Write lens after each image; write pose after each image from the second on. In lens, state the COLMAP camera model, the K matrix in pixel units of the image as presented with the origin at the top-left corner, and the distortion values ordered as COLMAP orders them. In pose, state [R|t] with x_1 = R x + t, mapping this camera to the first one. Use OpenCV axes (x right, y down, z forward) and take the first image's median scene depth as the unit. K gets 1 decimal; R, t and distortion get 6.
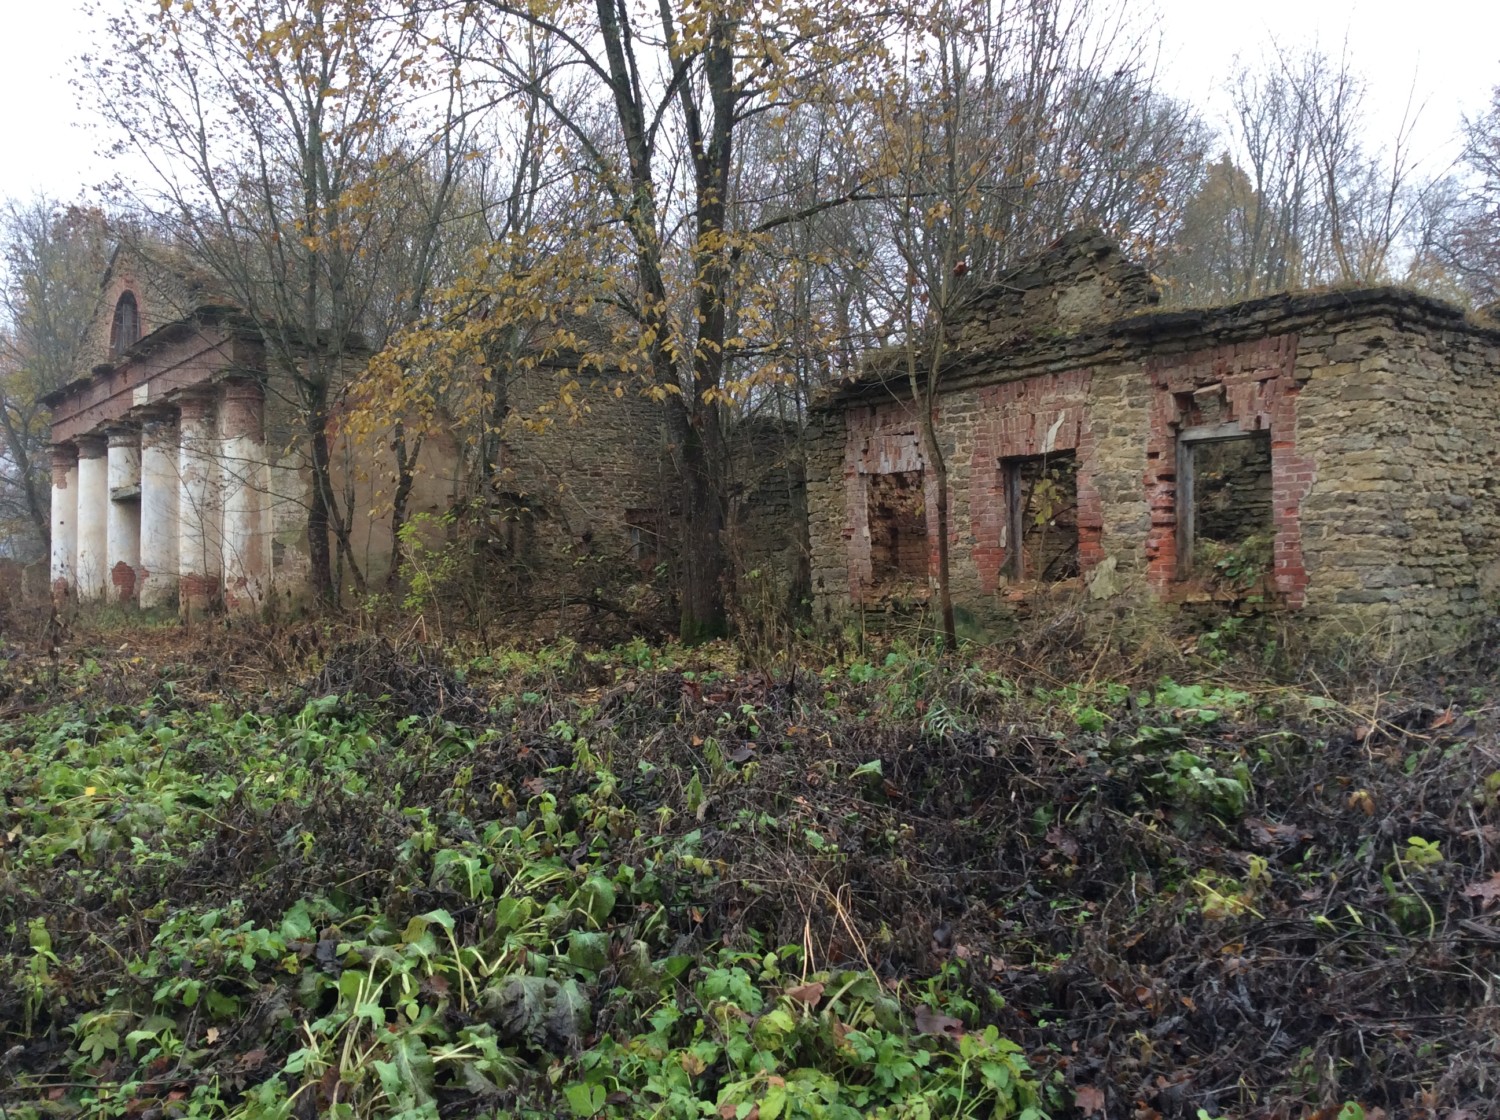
lens RADIAL K [[1343.9, 0, 740.4], [0, 1343.9, 550.6], [0, 0, 1]] dist [0.133374, -0.247616]
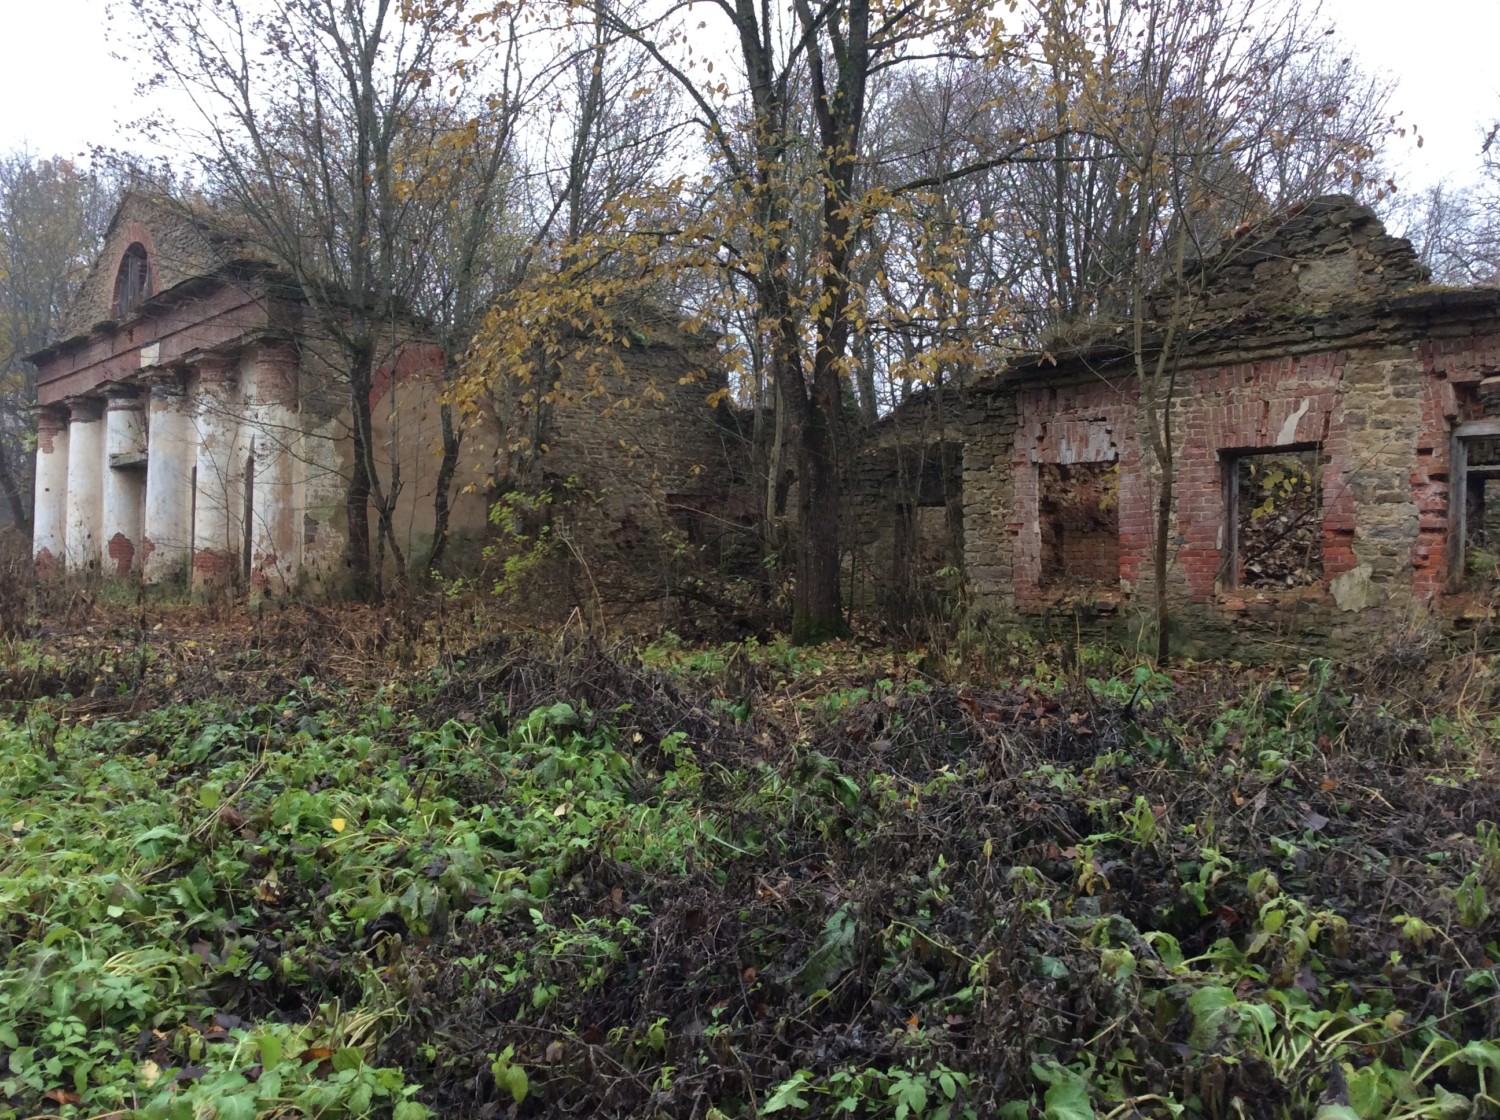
lens RADIAL K [[1343.9, 0, 740.4], [0, 1343.9, 550.6], [0, 0, 1]] dist [0.133374, -0.247616]
pose [[0.998593, 0.030544, 0.043358, -0.137903], [-0.030839, 0.999506, 0.006138, 0.002125], [-0.043149, -0.007466, 0.999041, 0.097161]]
